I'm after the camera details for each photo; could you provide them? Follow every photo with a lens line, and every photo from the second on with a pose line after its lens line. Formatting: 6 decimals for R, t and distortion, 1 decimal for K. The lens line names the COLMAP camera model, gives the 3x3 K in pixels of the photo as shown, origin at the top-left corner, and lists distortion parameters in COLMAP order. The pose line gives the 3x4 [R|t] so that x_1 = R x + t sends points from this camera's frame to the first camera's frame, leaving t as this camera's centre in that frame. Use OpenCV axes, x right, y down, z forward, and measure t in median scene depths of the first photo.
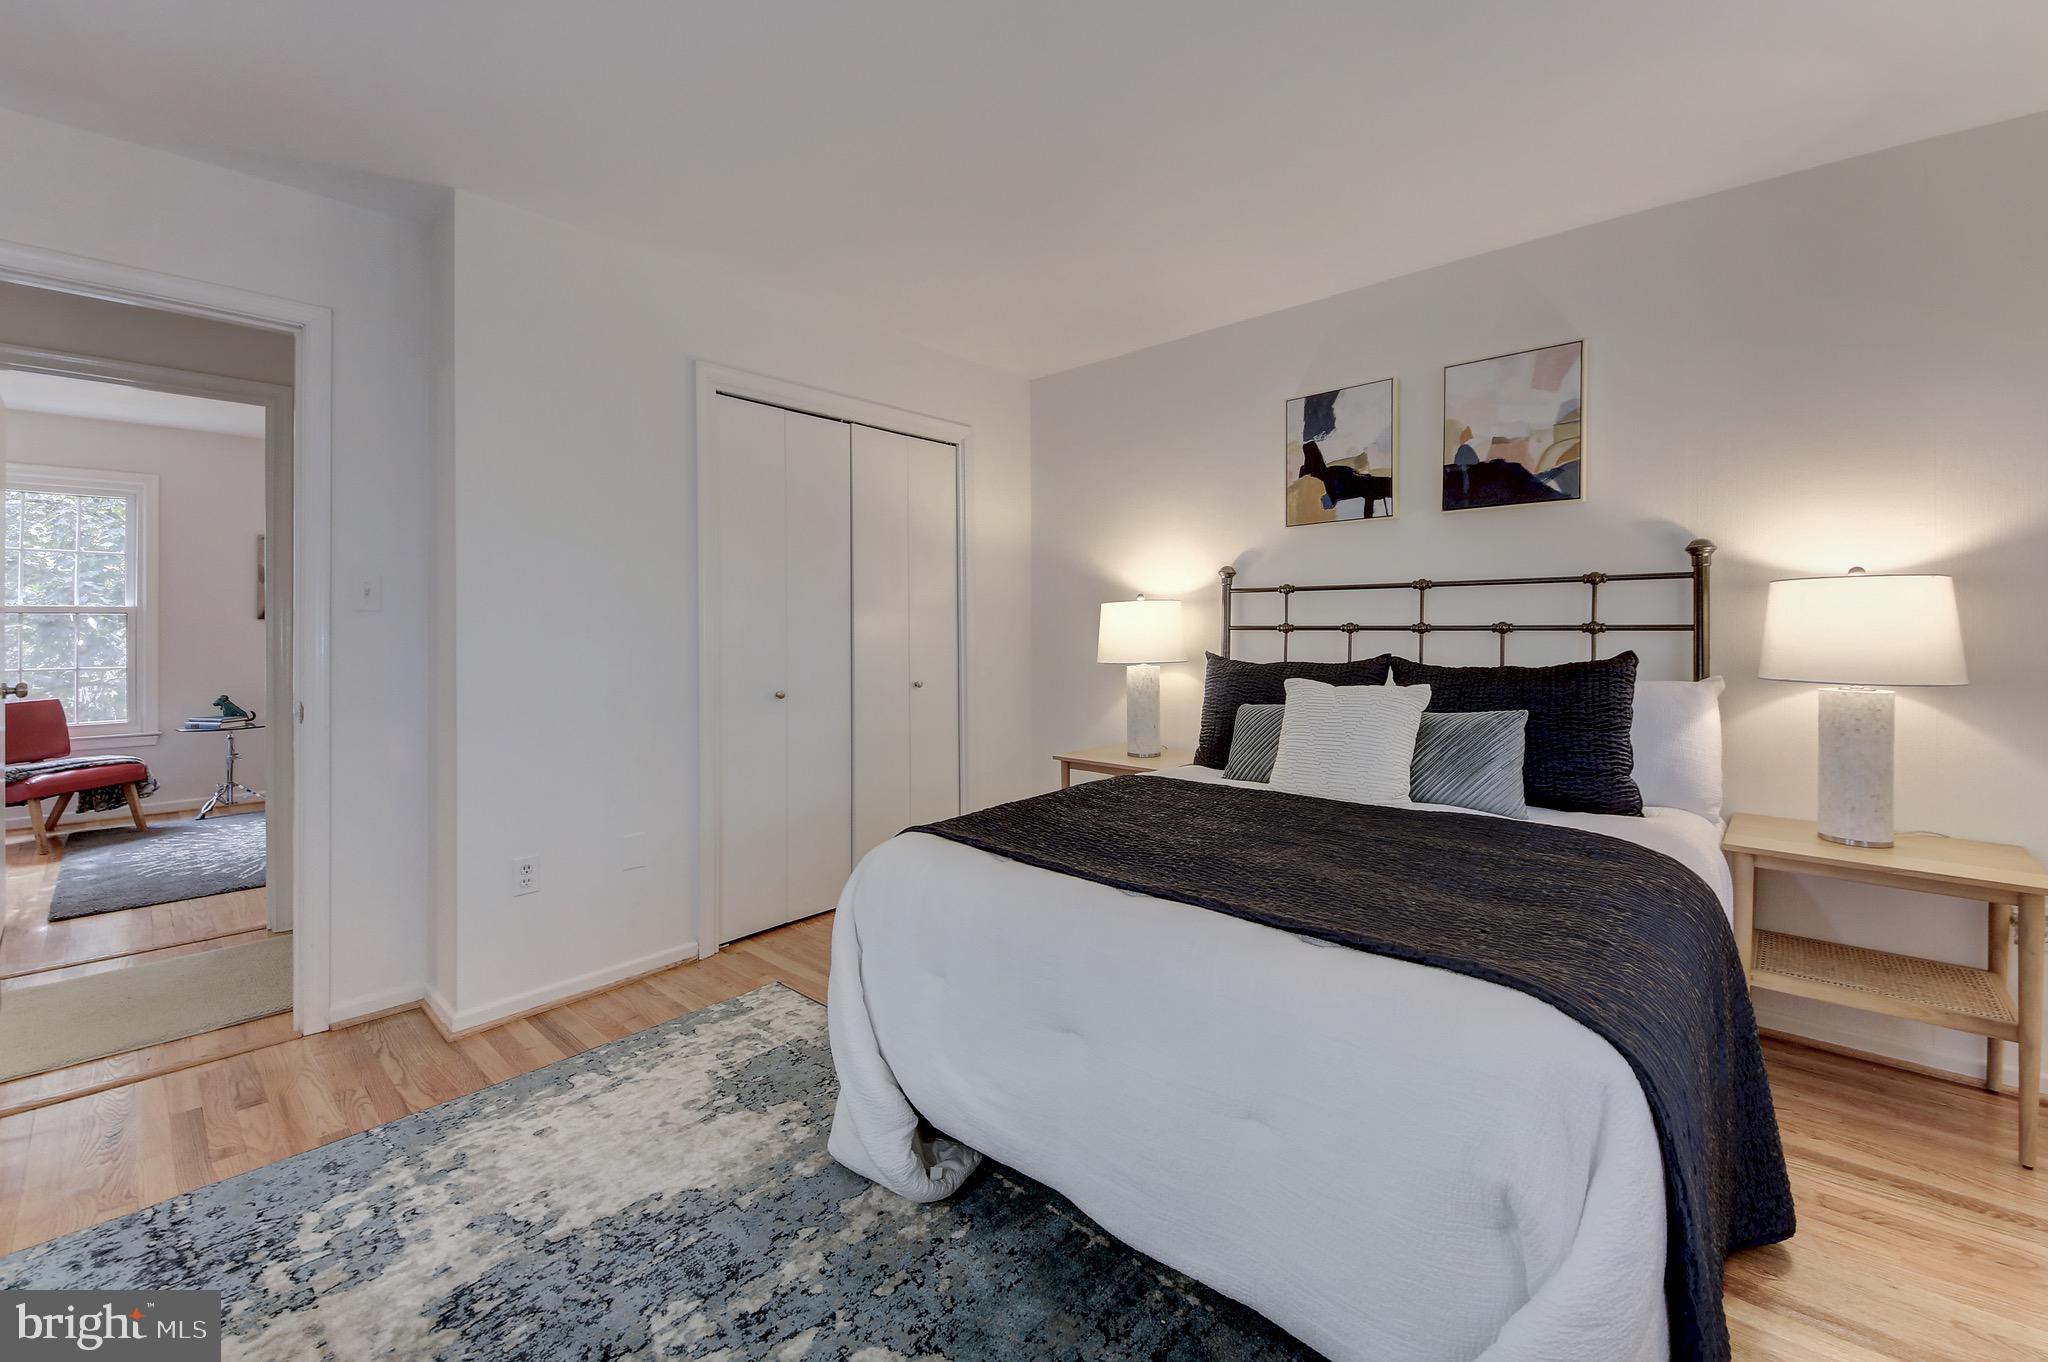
lens RADIAL K [[825.6, 0, 1031.1], [0, 825.6, 632.0], [0, 0, 1]] dist [0.061961, -0.040729]
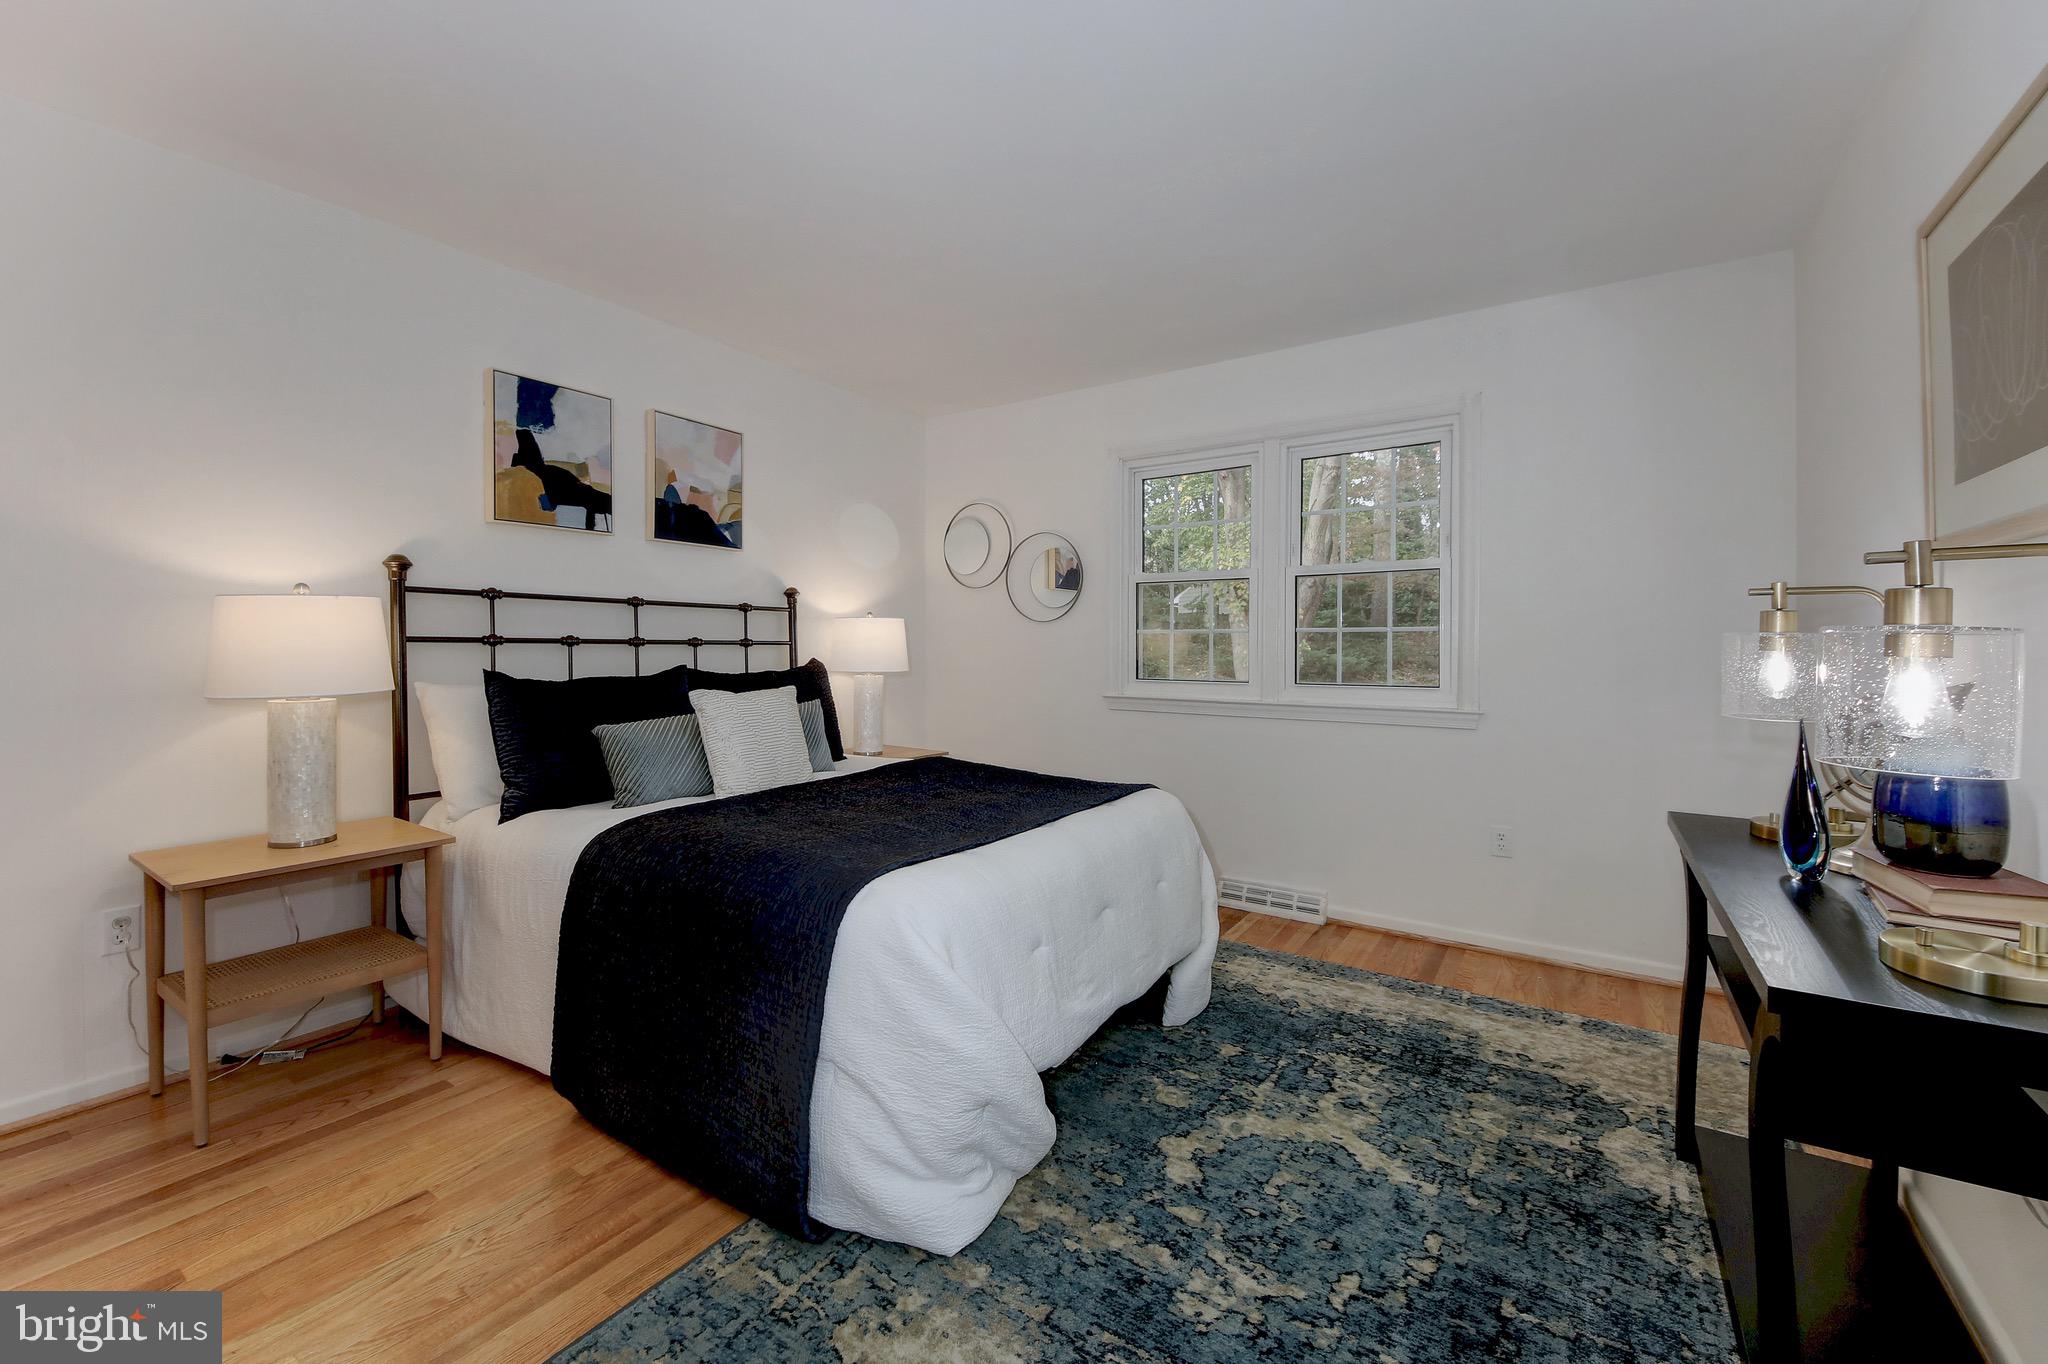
lens RADIAL K [[808.4, 0, 1042.2], [0, 808.4, 654.3], [0, 0, 1]] dist [0.015620, 0.000033]
pose [[-0.162175, -0.011445, 0.986696, -0.727712], [-0.005282, 0.999928, 0.010730, -0.002660], [-0.986748, -0.003472, -0.162224, 0.715993]]
